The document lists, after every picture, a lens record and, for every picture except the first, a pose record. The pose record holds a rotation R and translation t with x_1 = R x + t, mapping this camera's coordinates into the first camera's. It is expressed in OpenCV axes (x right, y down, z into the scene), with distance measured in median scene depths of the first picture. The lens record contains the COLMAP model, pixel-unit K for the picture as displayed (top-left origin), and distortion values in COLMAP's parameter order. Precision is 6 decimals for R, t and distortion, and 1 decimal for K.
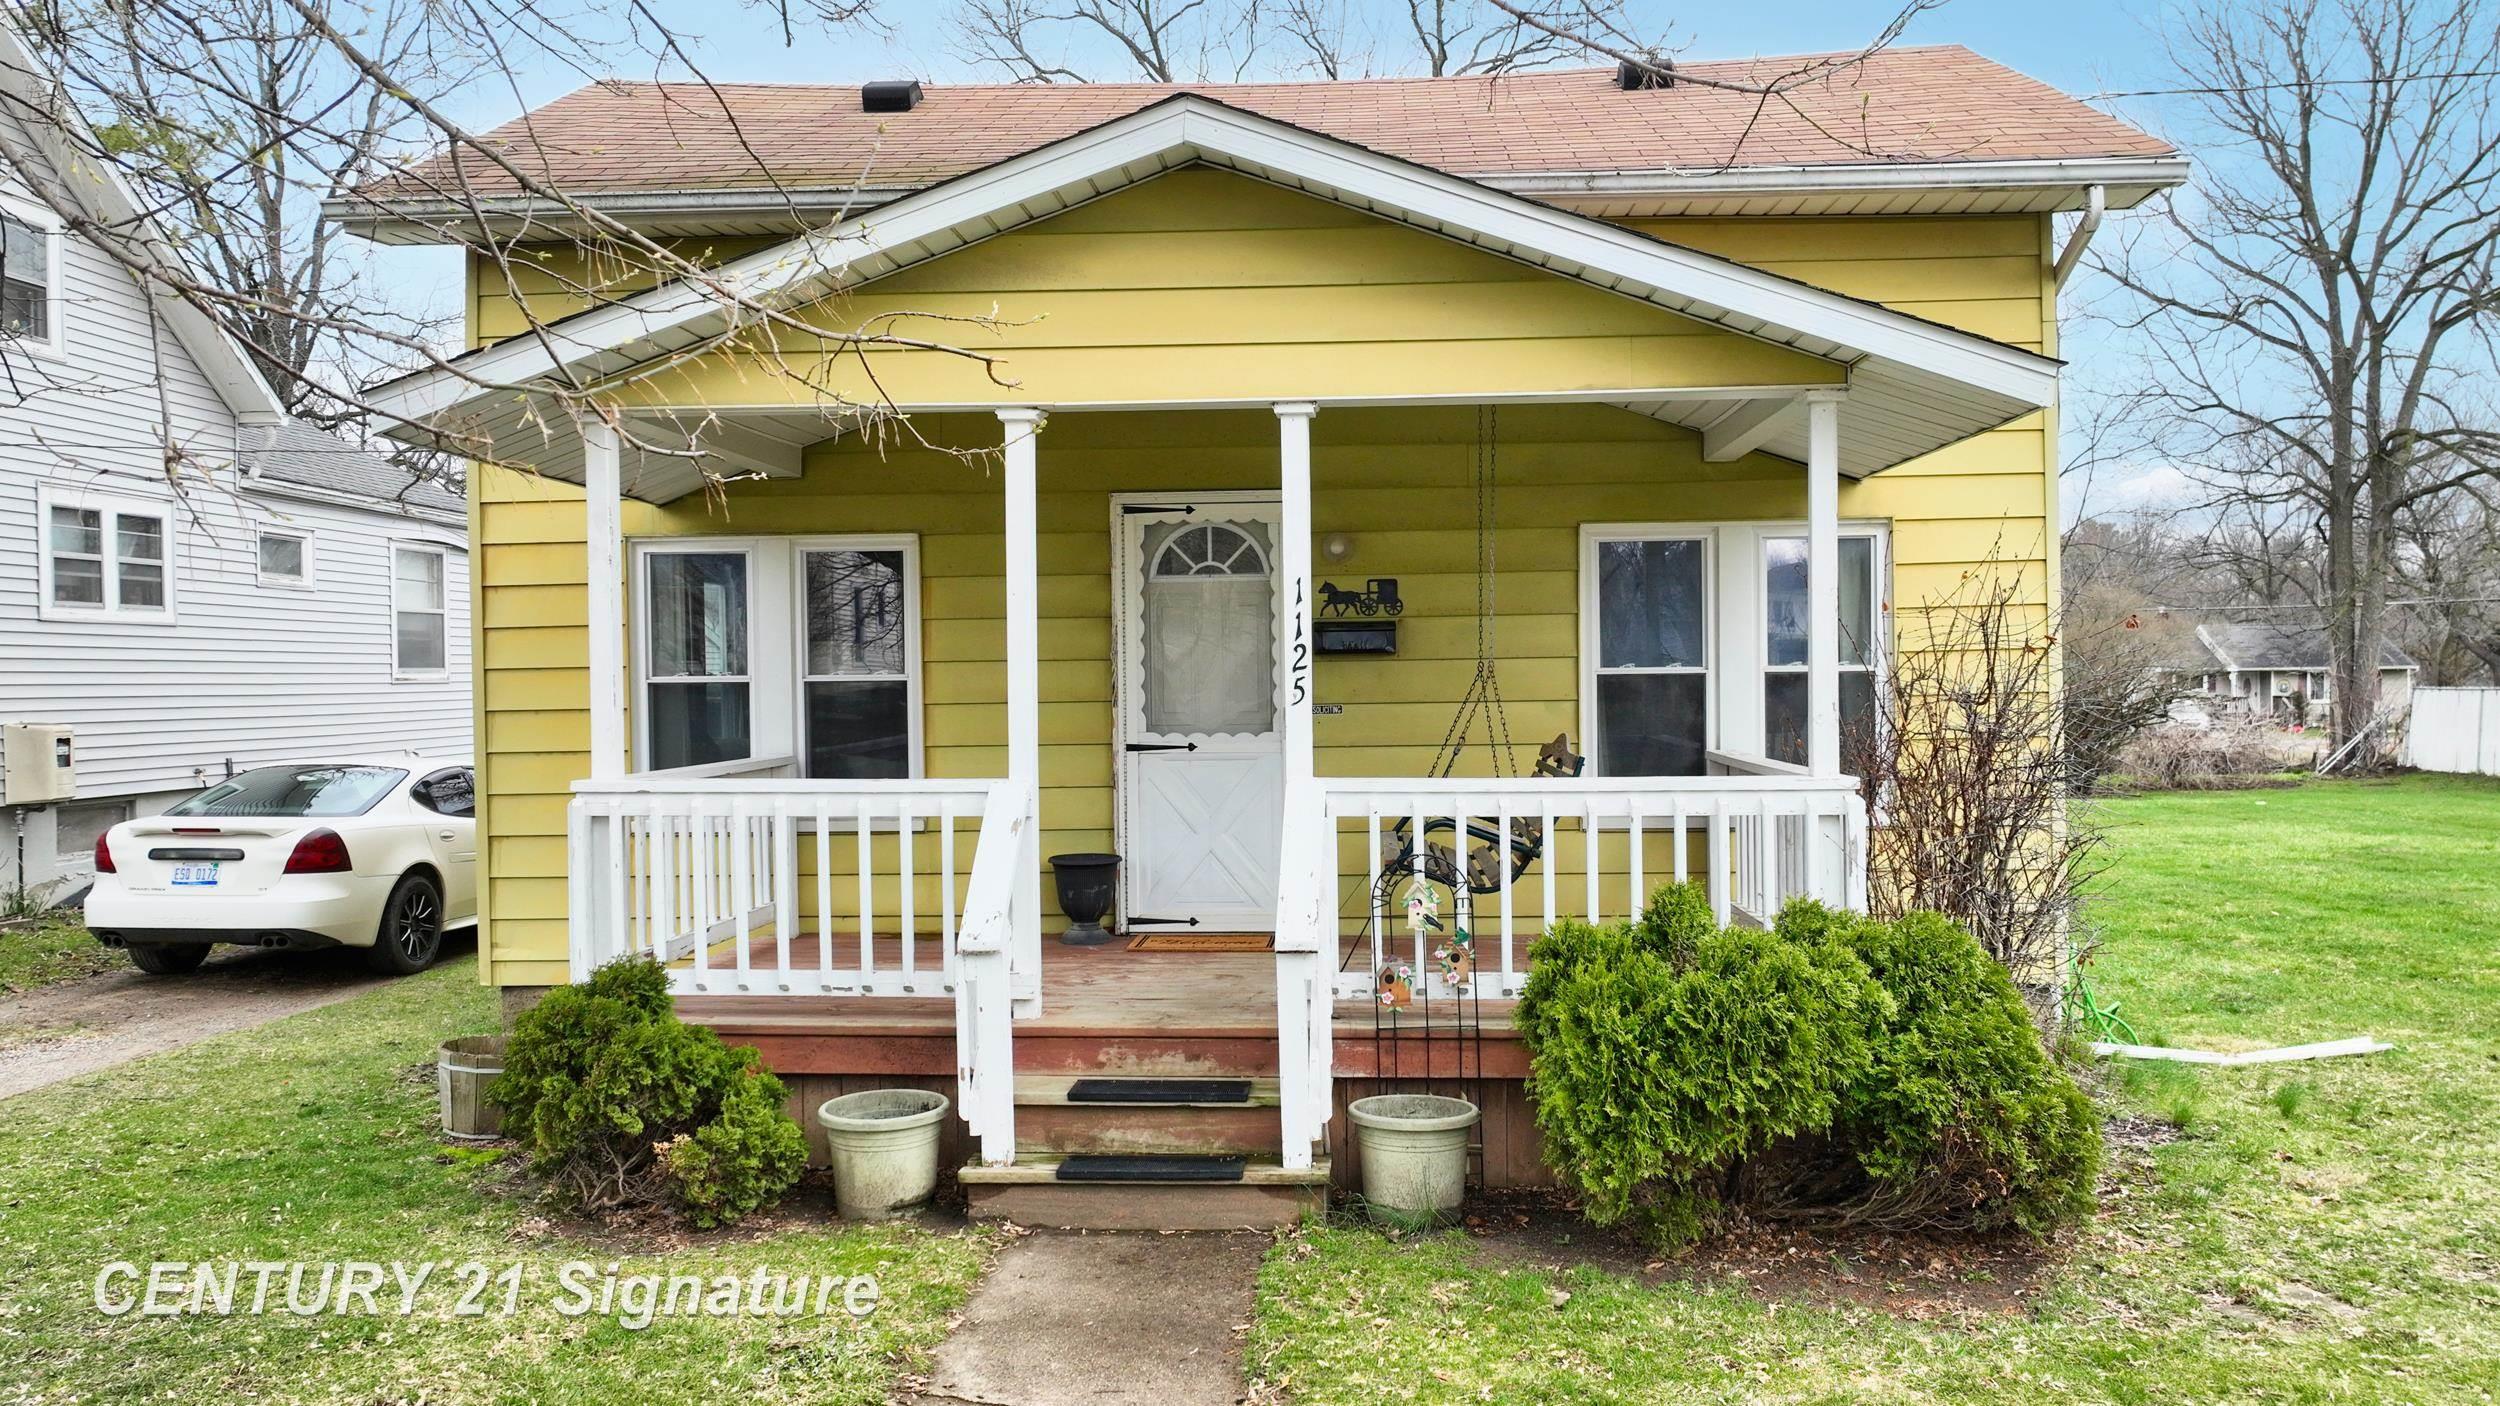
lens RADIAL K [[1799.0, 0, 1264.8], [0, 1799.0, 698.7], [0, 0, 1]] dist [0.008836, -0.003401]
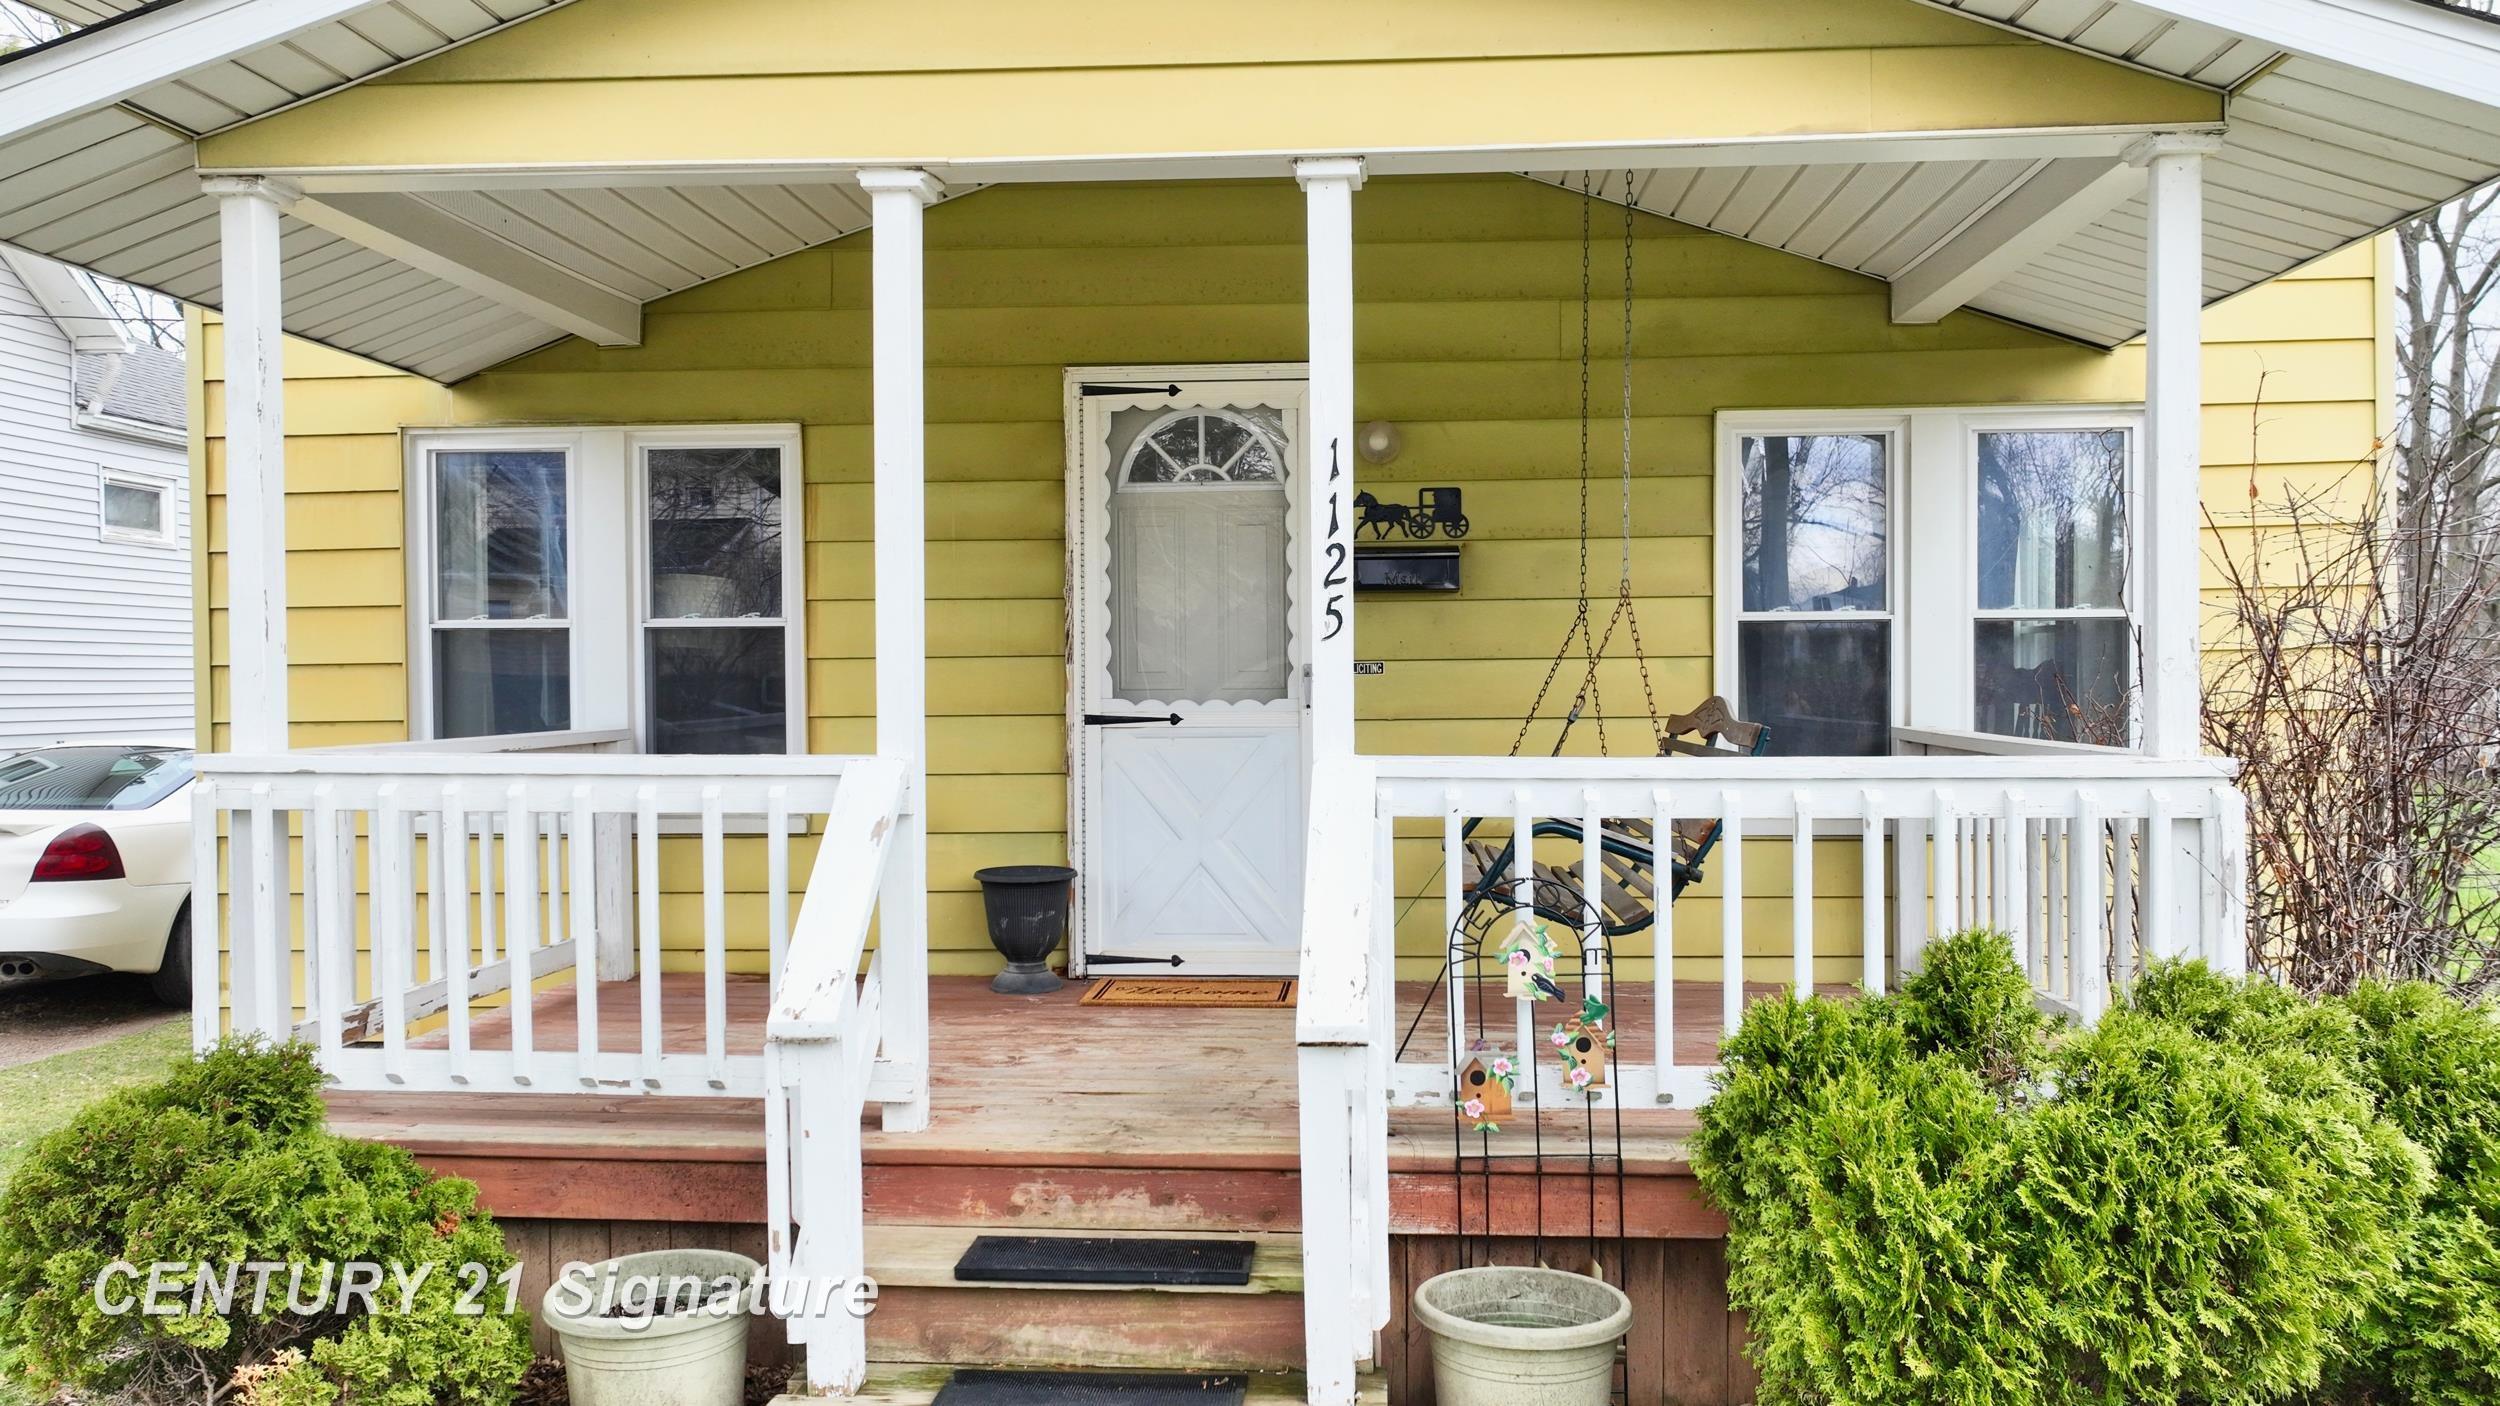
lens RADIAL K [[1799.0, 0, 1264.8], [0, 1799.0, 698.7], [0, 0, 1]] dist [0.008836, -0.003401]
pose [[0.999982, 0.004802, -0.003588, -0.002756], [-0.004800, 0.999988, 0.000669, 0.023270], [0.003591, -0.000652, 0.999993, 0.358628]]
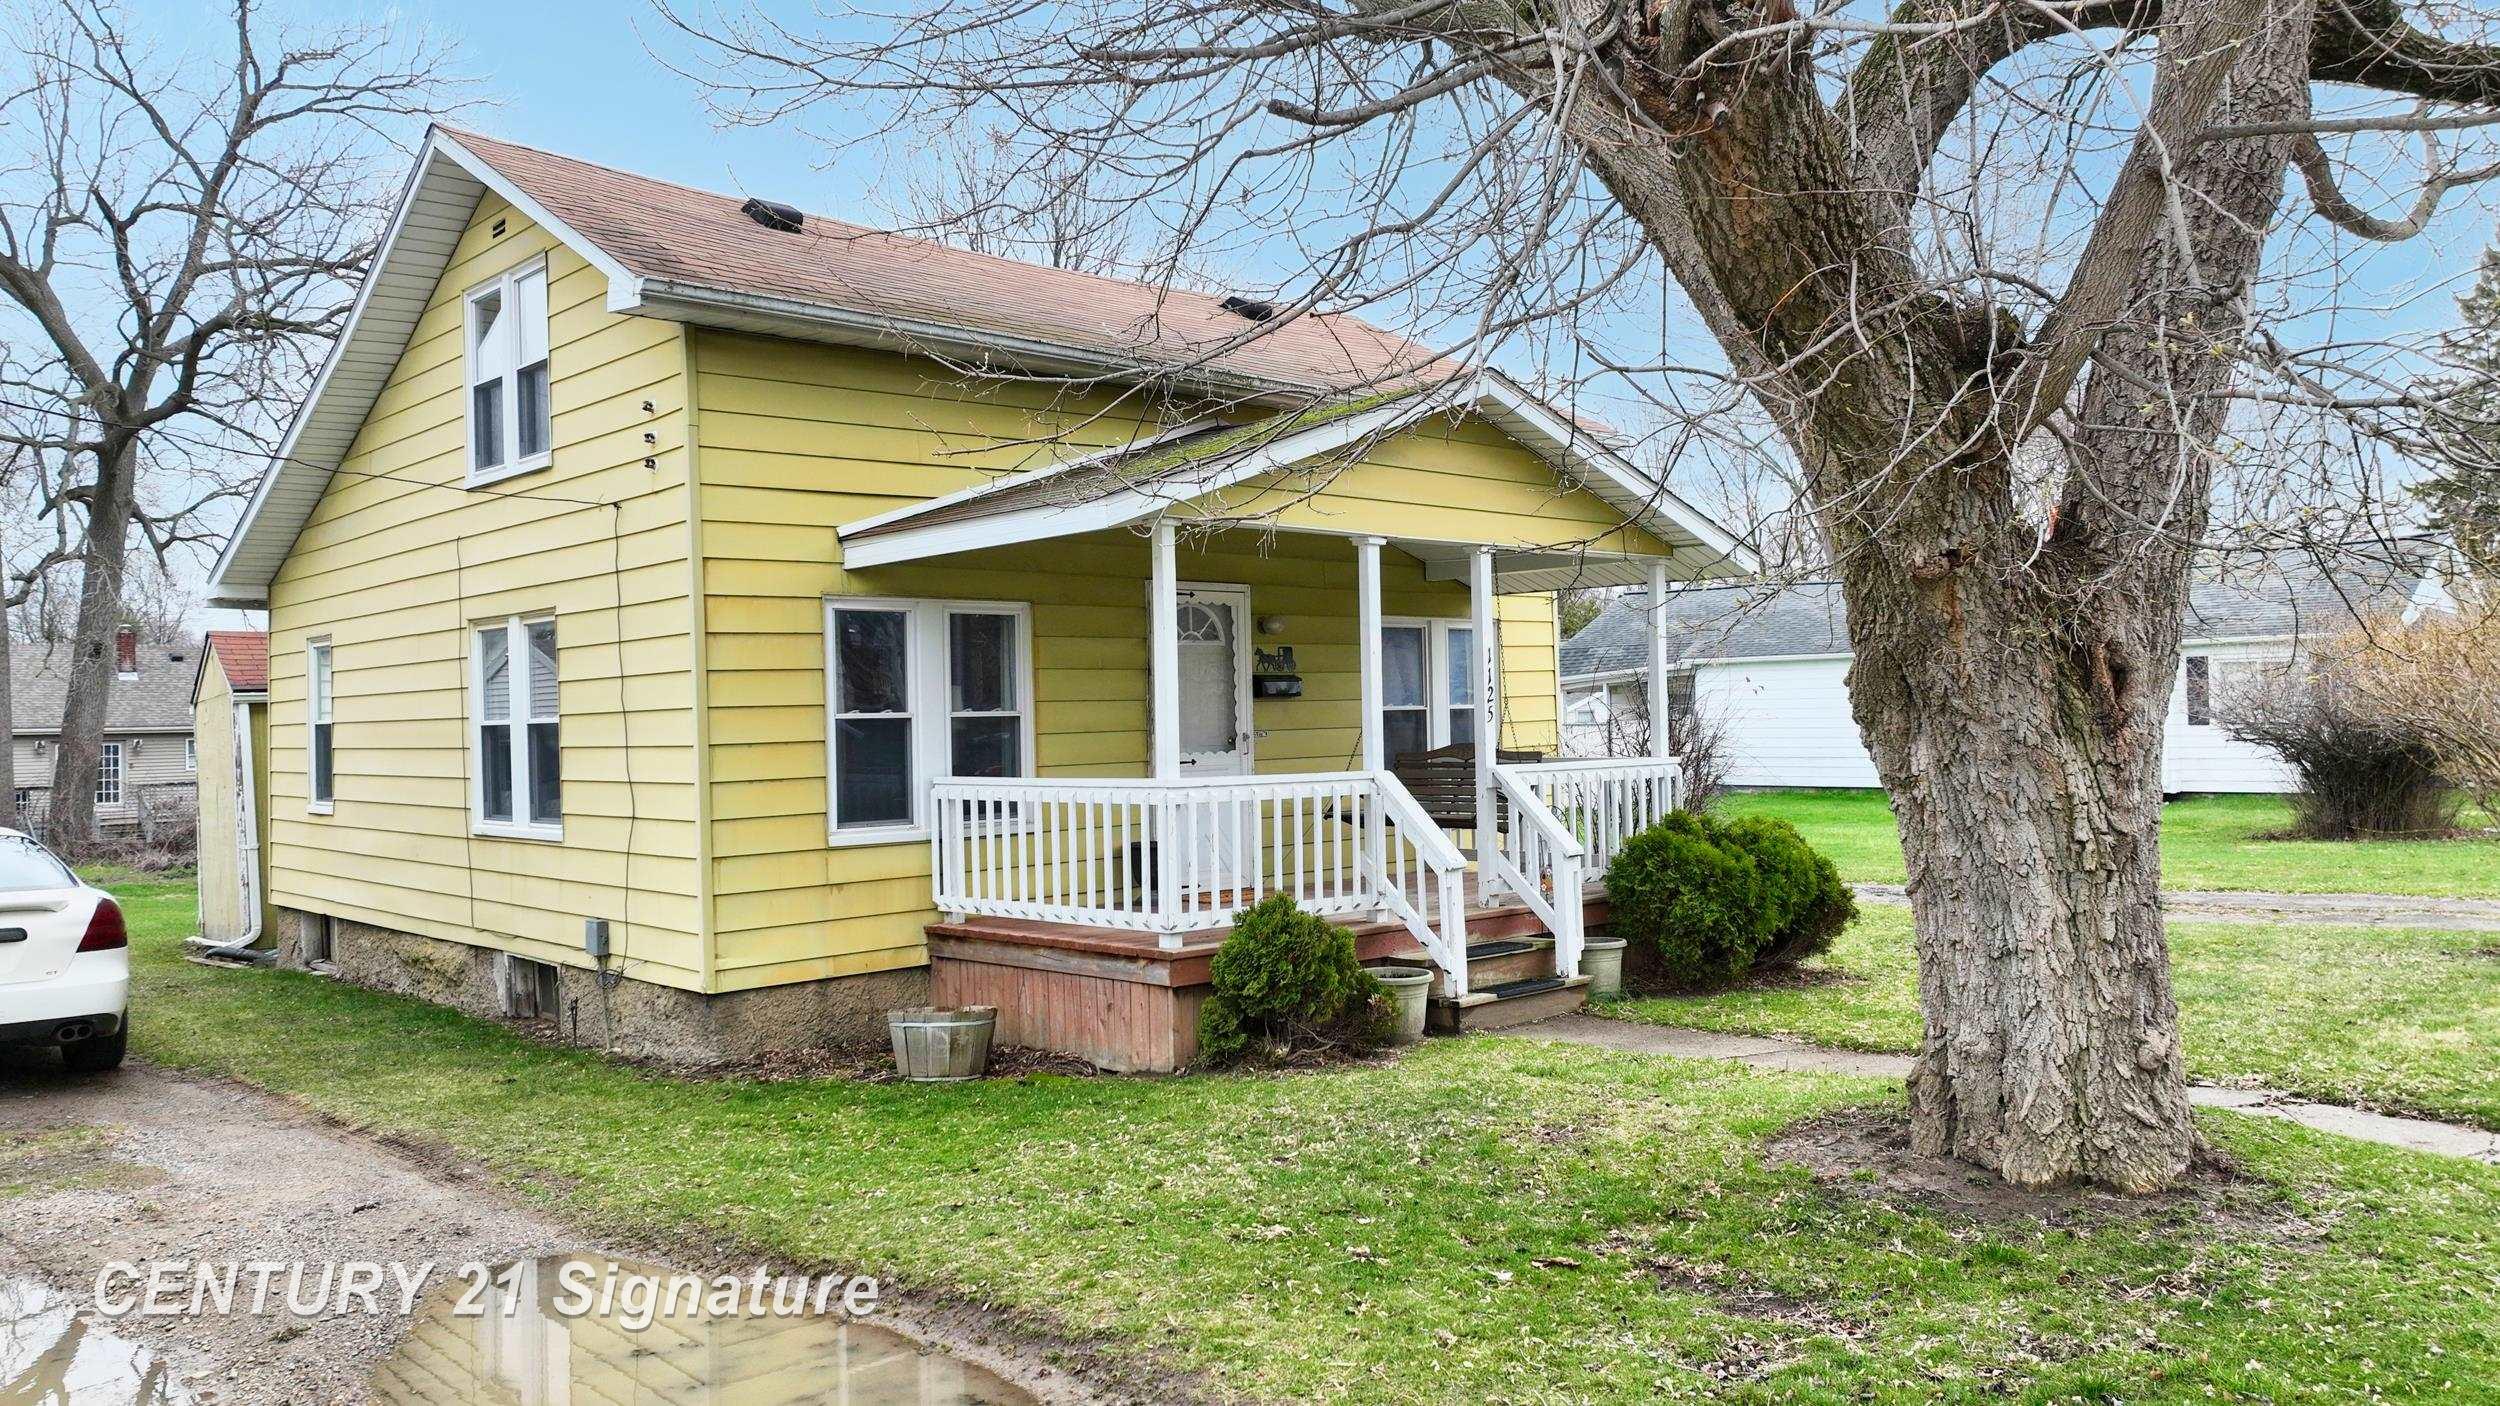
lens RADIAL K [[1799.0, 0, 1264.8], [0, 1799.0, 698.7], [0, 0, 1]] dist [0.008836, -0.003401]
pose [[0.687077, 0.003436, 0.726576, -1.322911], [0.022279, 0.999419, -0.025794, 0.018955], [-0.726243, 0.033910, 0.686602, -0.013796]]
